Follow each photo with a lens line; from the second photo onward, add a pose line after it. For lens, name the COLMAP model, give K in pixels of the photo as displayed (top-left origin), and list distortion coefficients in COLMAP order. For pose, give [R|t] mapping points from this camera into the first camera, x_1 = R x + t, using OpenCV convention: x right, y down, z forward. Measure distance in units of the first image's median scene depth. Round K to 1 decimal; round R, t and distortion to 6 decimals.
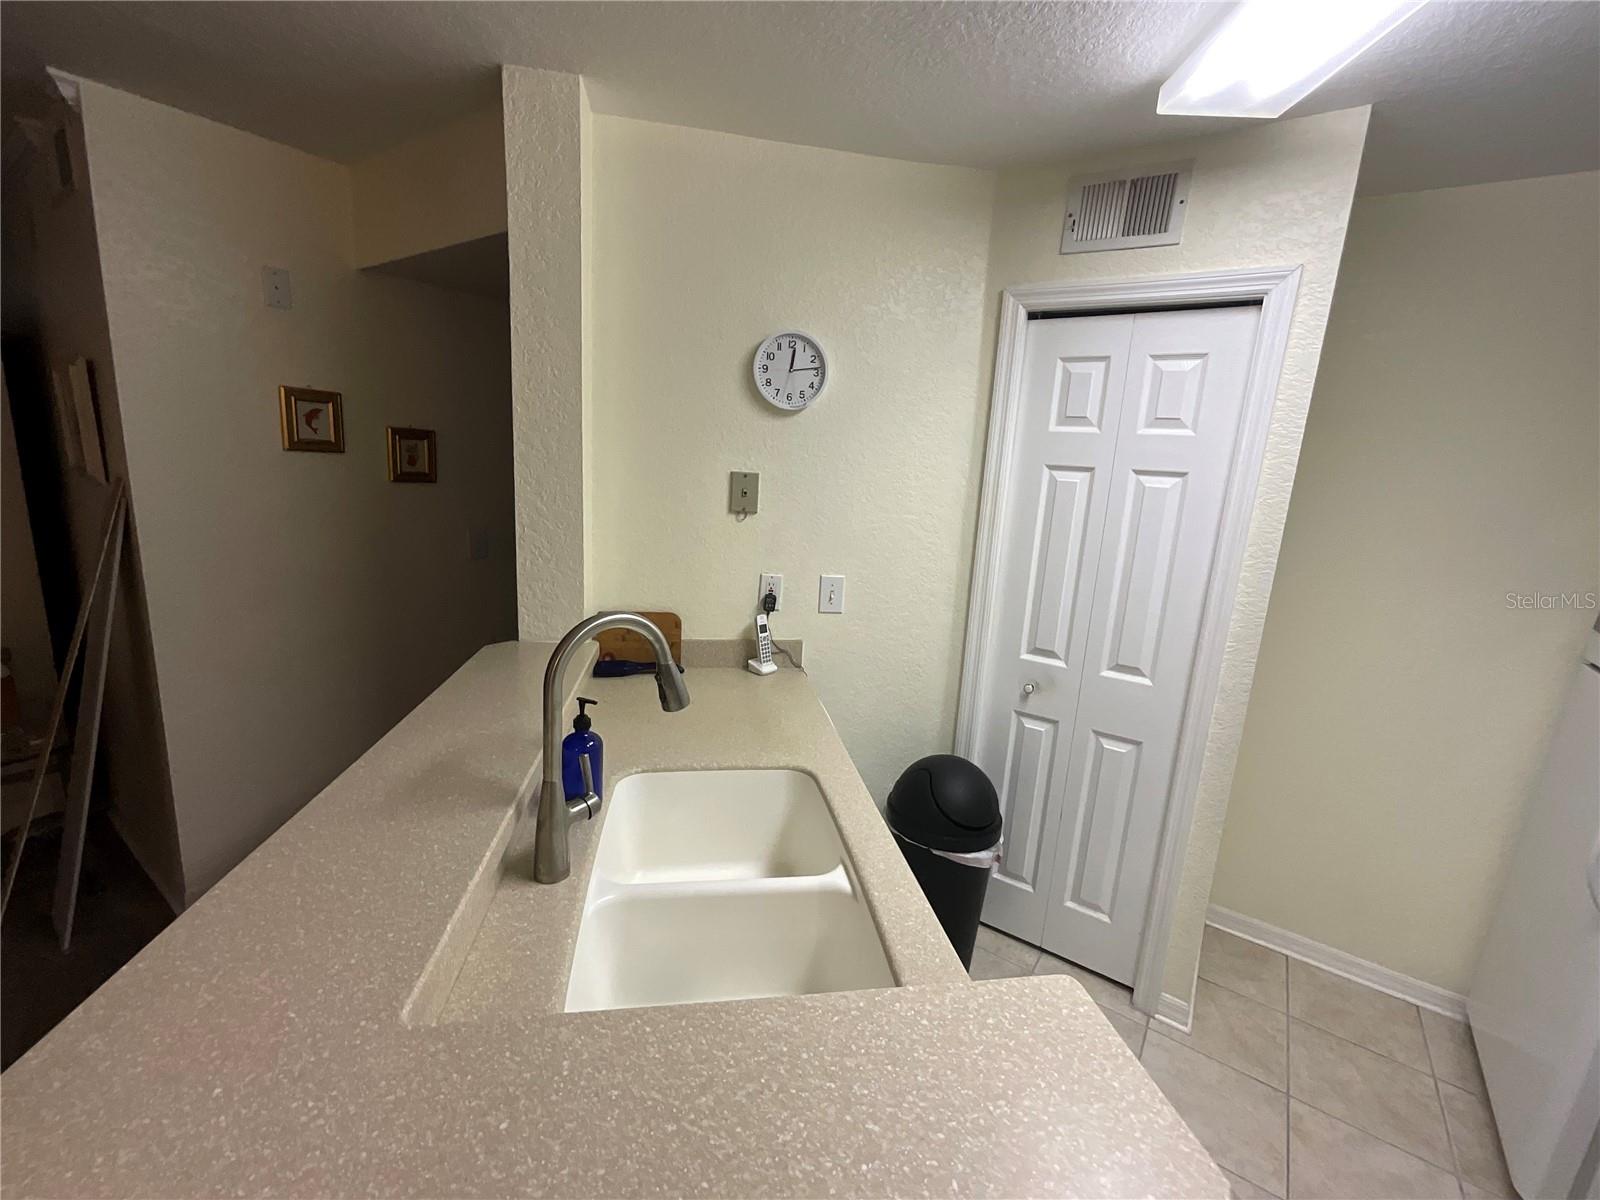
lens RADIAL K [[668.5, 0, 800.1], [0, 668.5, 598.6], [0, 0, 1]] dist [-0.001023, -0.000903]
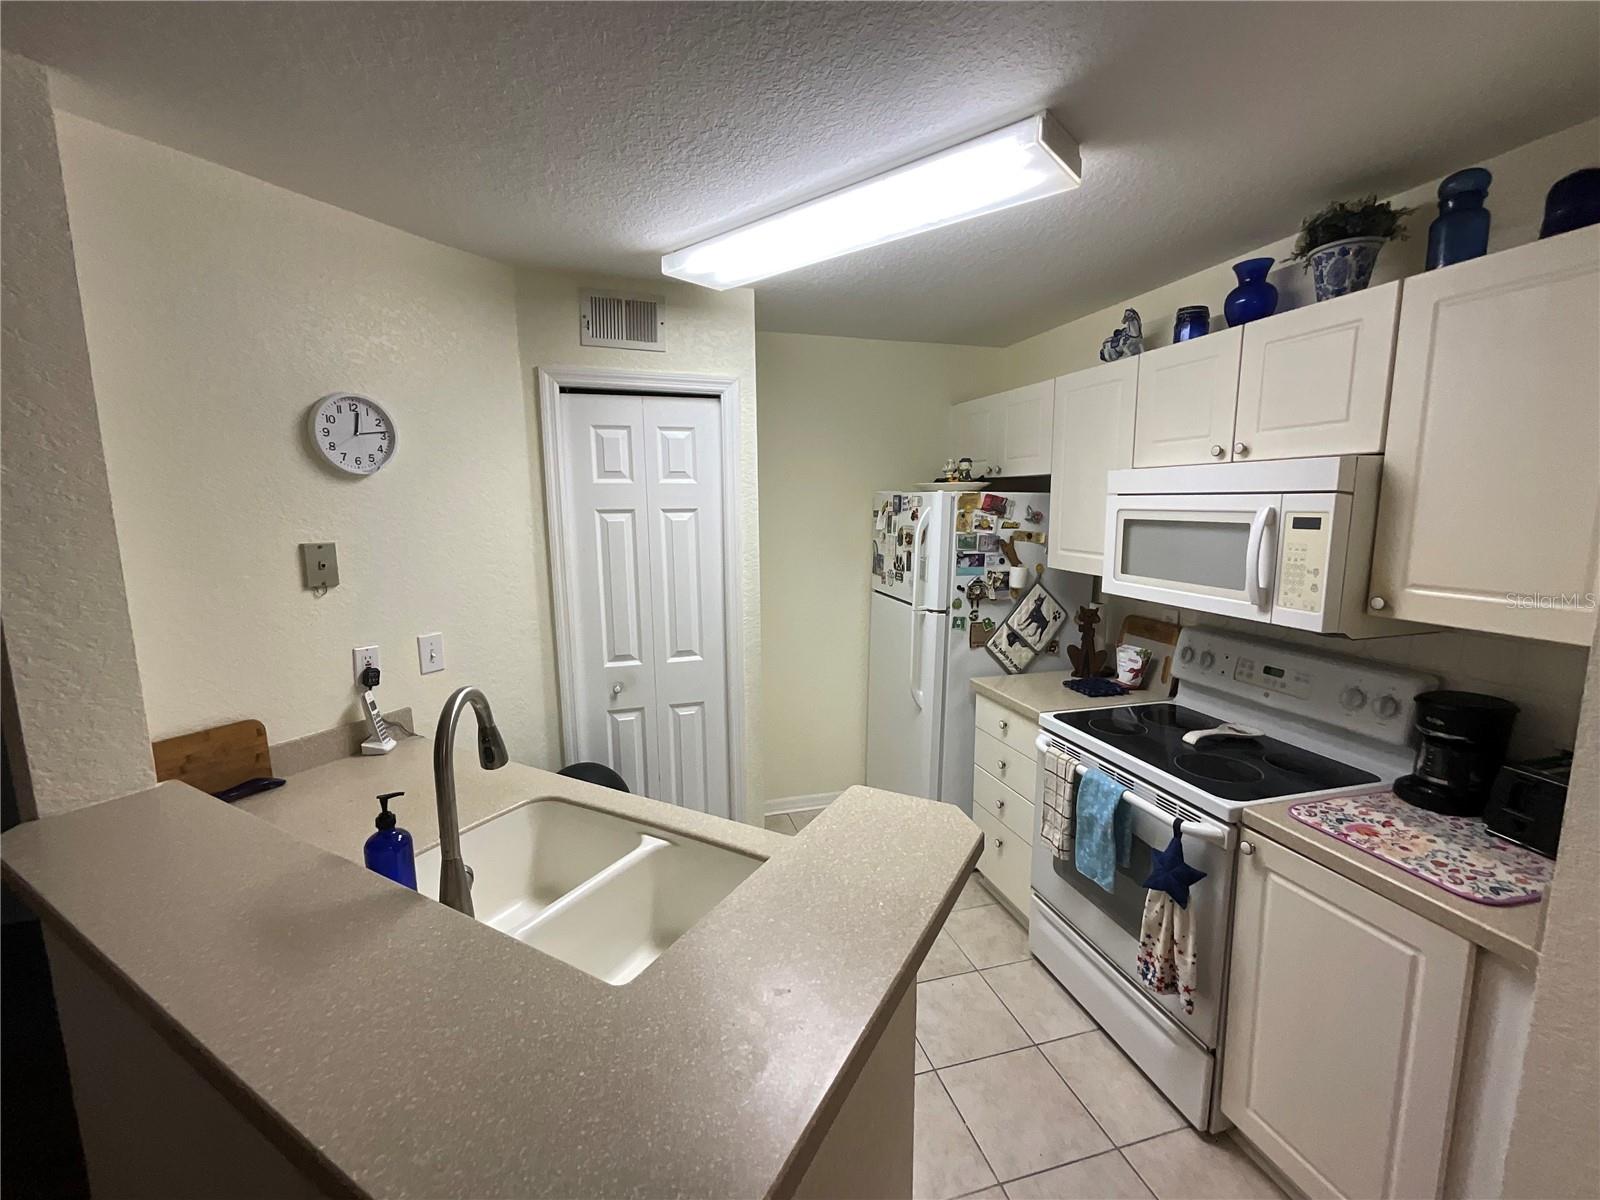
lens RADIAL K [[668.5, 0, 798.0], [0, 668.5, 596.4], [0, 0, 1]] dist [-0.001023, -0.000903]
pose [[0.622349, -0.175821, 0.762738, -0.442846], [0.201842, 0.977539, 0.060644, -0.049075], [-0.756268, 0.116211, 0.643858, -0.077885]]
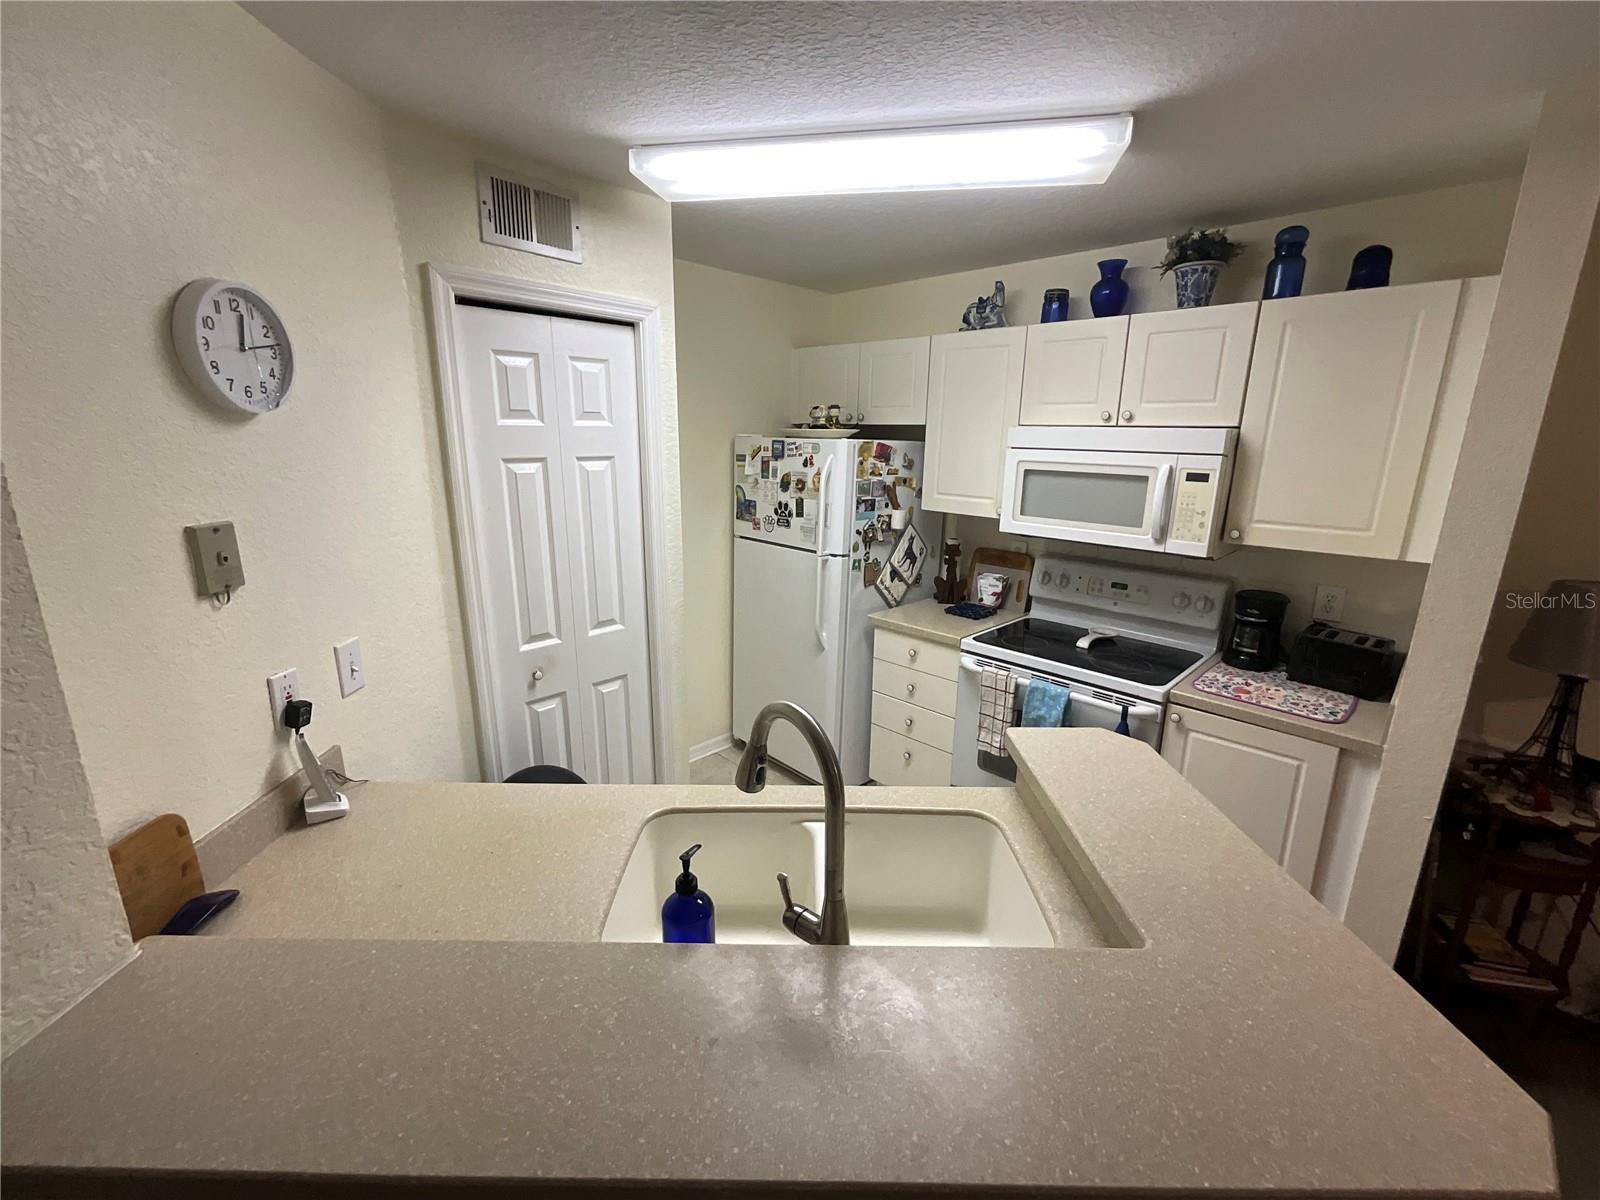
lens RADIAL K [[668.5, 0, 801.2], [0, 668.5, 594.1], [0, 0, 1]] dist [-0.001023, -0.000903]
pose [[0.160549, -0.290693, 0.943250, -0.650883], [0.193902, 0.946314, 0.258634, -0.211658], [-0.967794, 0.141375, 0.208296, 0.463391]]
